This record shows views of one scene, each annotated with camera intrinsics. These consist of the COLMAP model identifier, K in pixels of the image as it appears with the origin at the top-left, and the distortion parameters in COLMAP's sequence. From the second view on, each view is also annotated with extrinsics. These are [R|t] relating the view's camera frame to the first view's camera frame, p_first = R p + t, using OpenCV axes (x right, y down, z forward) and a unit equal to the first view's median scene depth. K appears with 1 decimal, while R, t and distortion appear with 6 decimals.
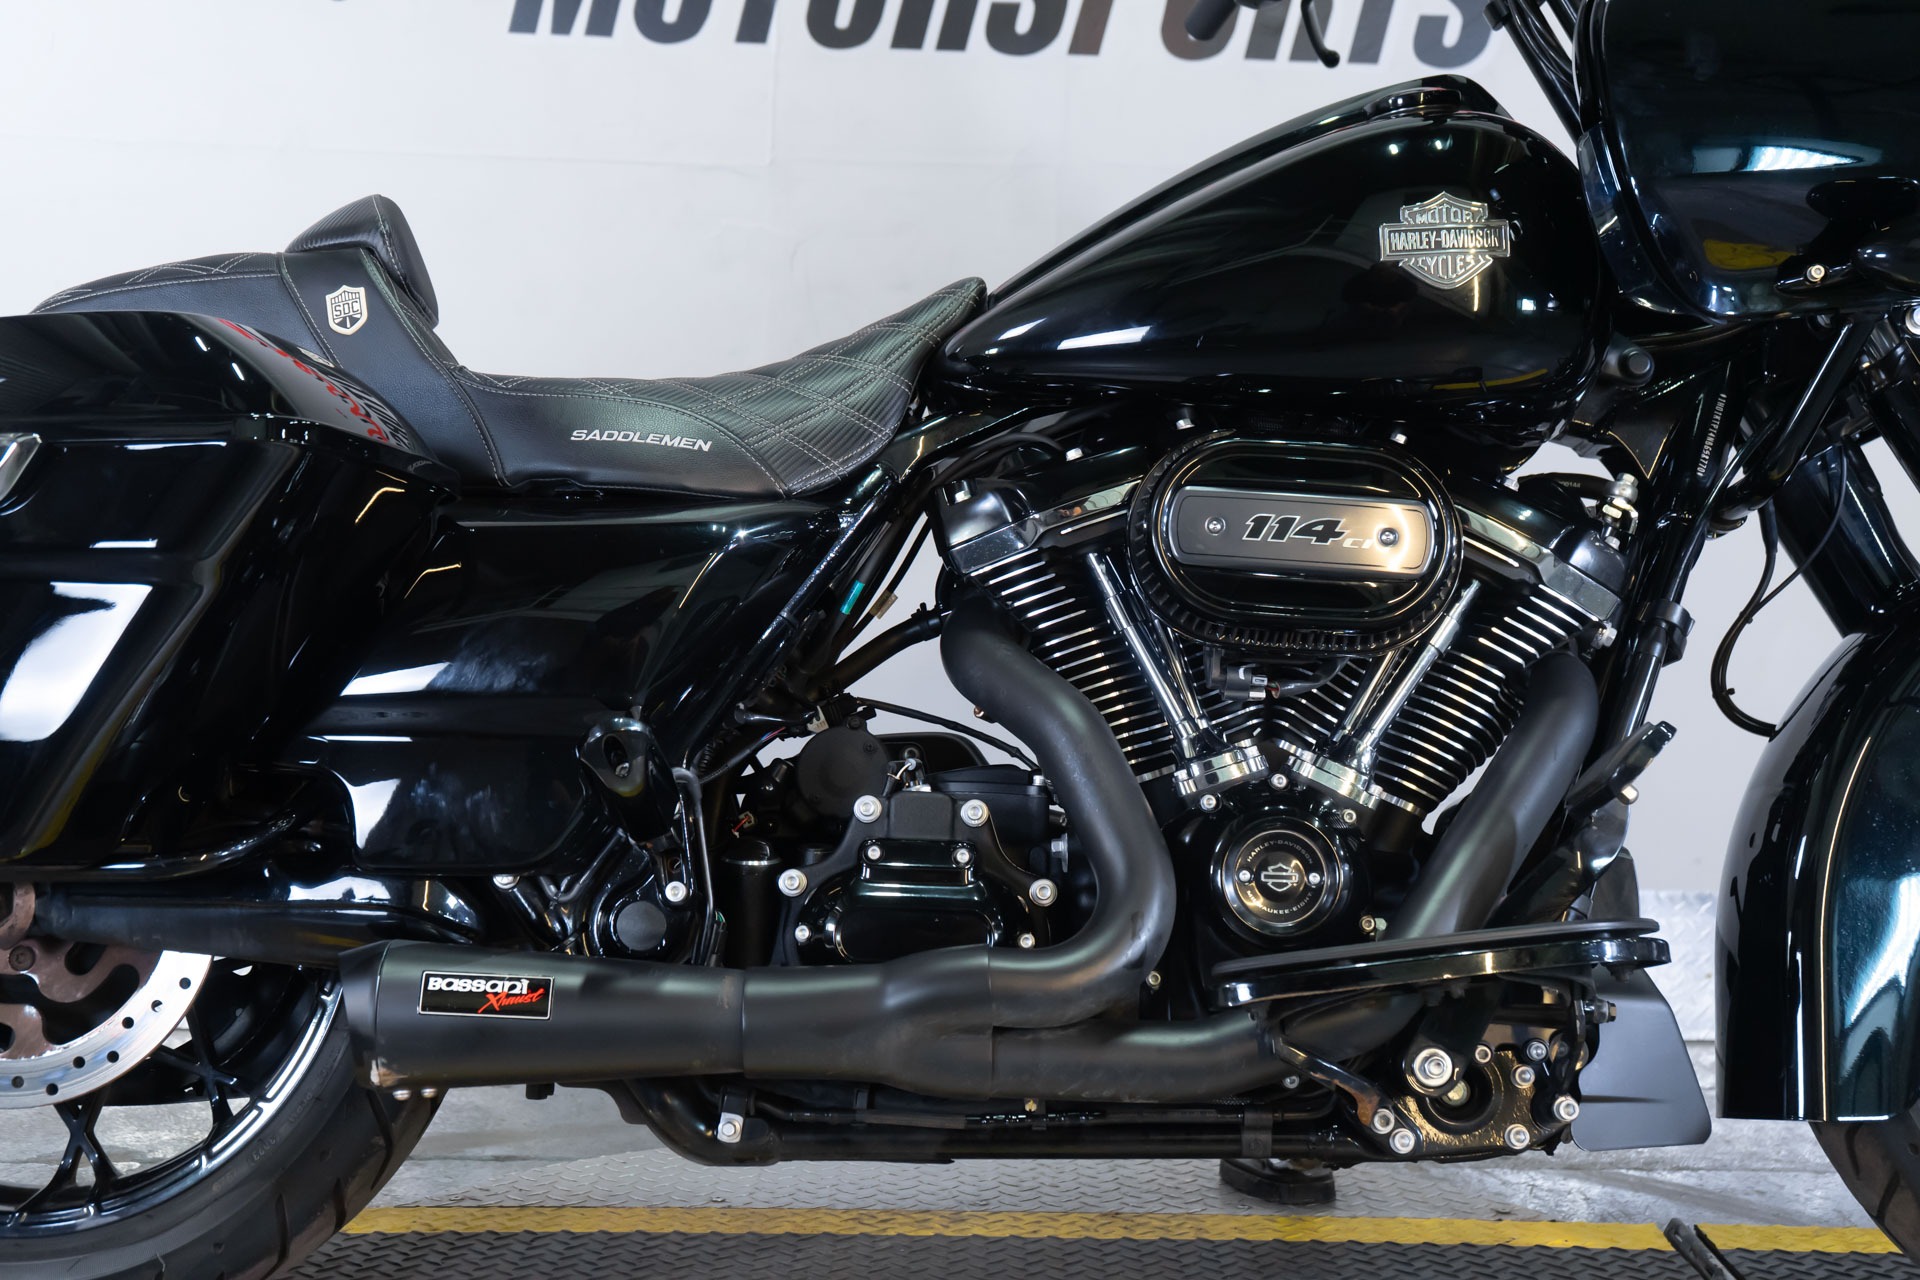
lens RADIAL K [[2689.9, 0, 959.1], [0, 2689.9, 642.6], [0, 0, 1]] dist [0.045059, 0.000000]
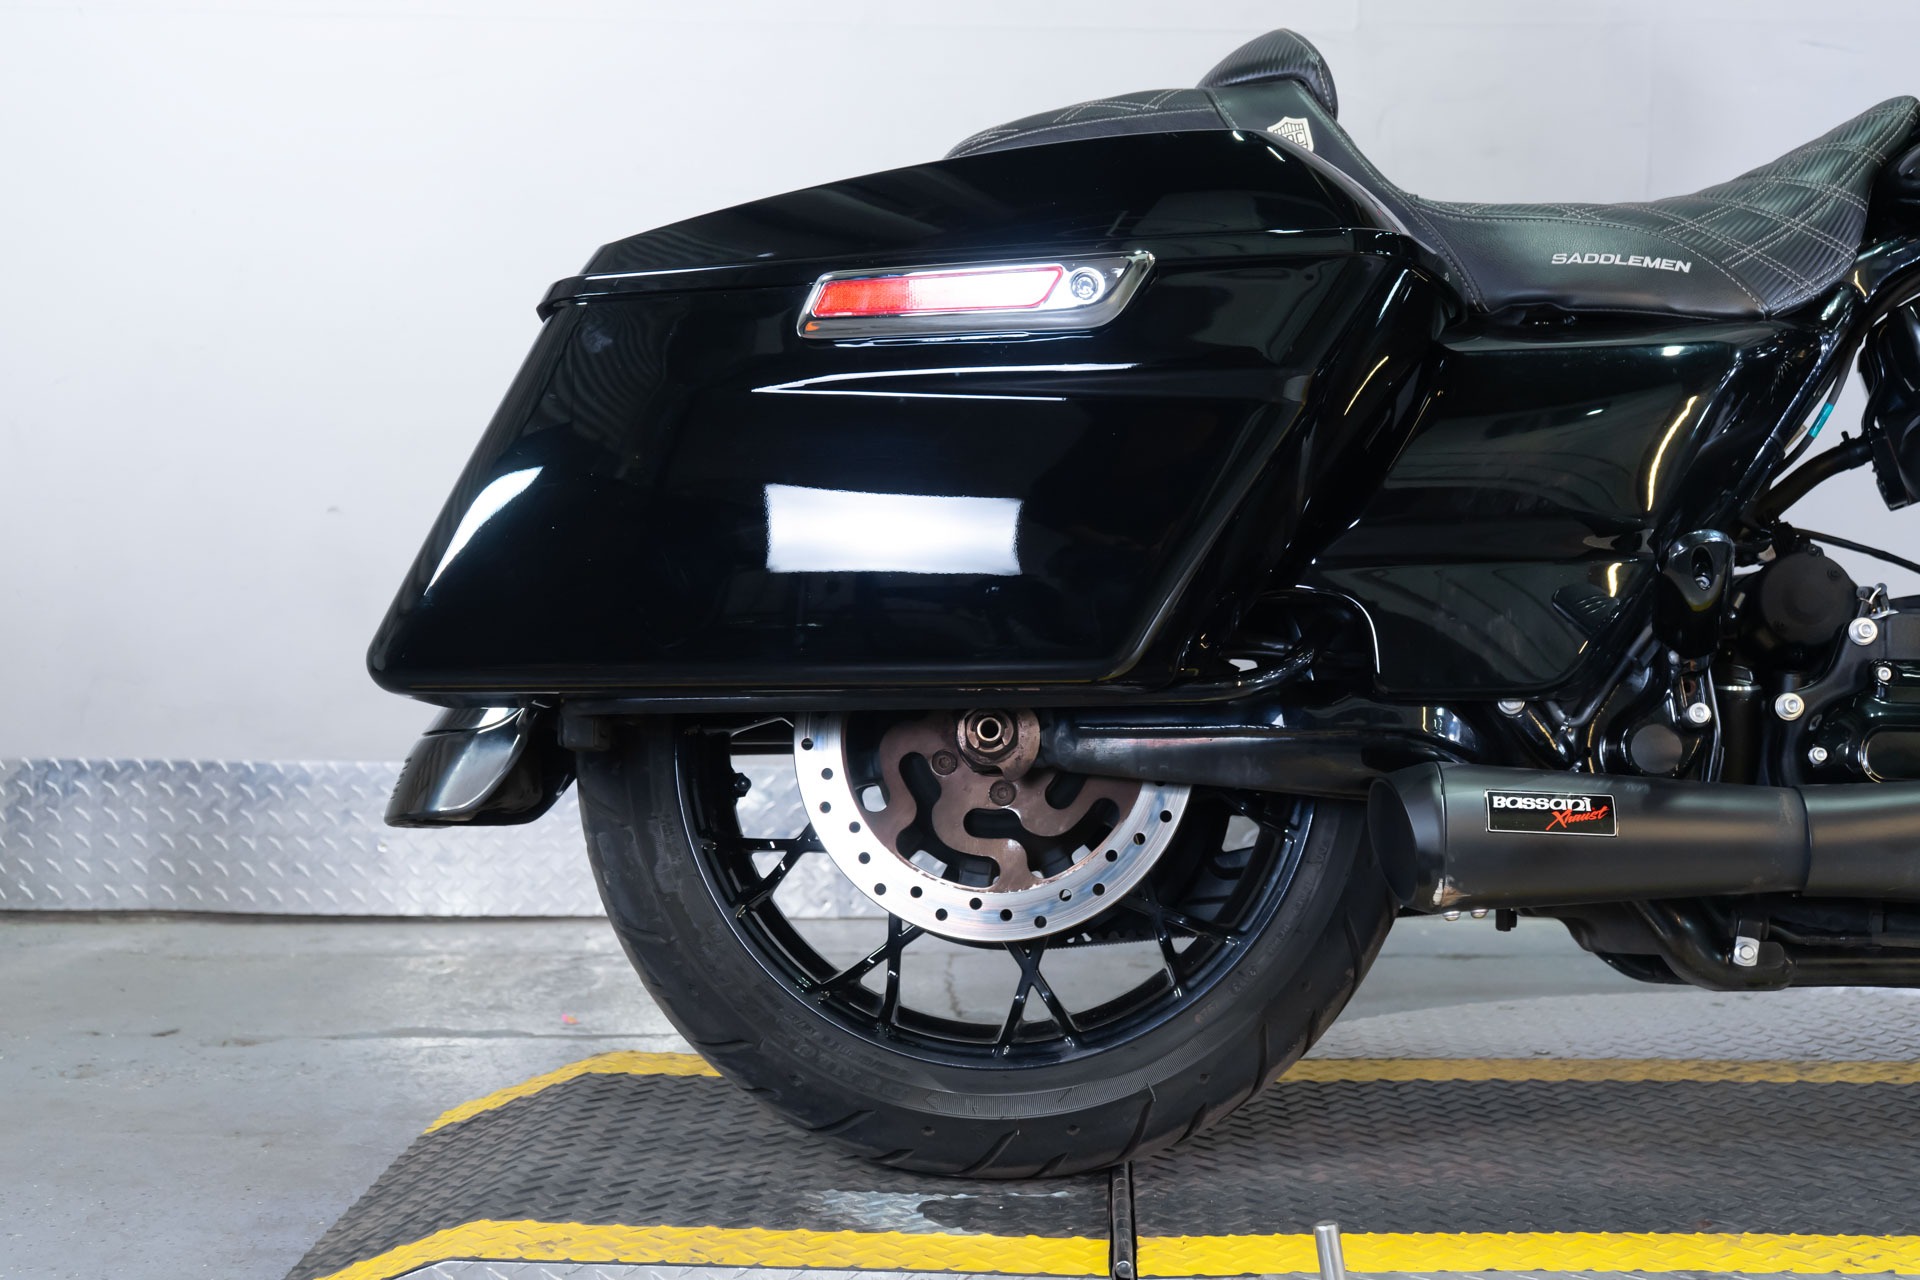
lens RADIAL K [[2782.6, 0, 967.8], [0, 2782.6, 641.3], [0, 0, 1]] dist [0.055513, 0.000000]
pose [[0.999600, -0.015385, -0.023742, -0.335423], [0.015819, 0.999709, 0.018211, 0.041284], [0.023454, -0.018579, 0.999552, -0.033444]]
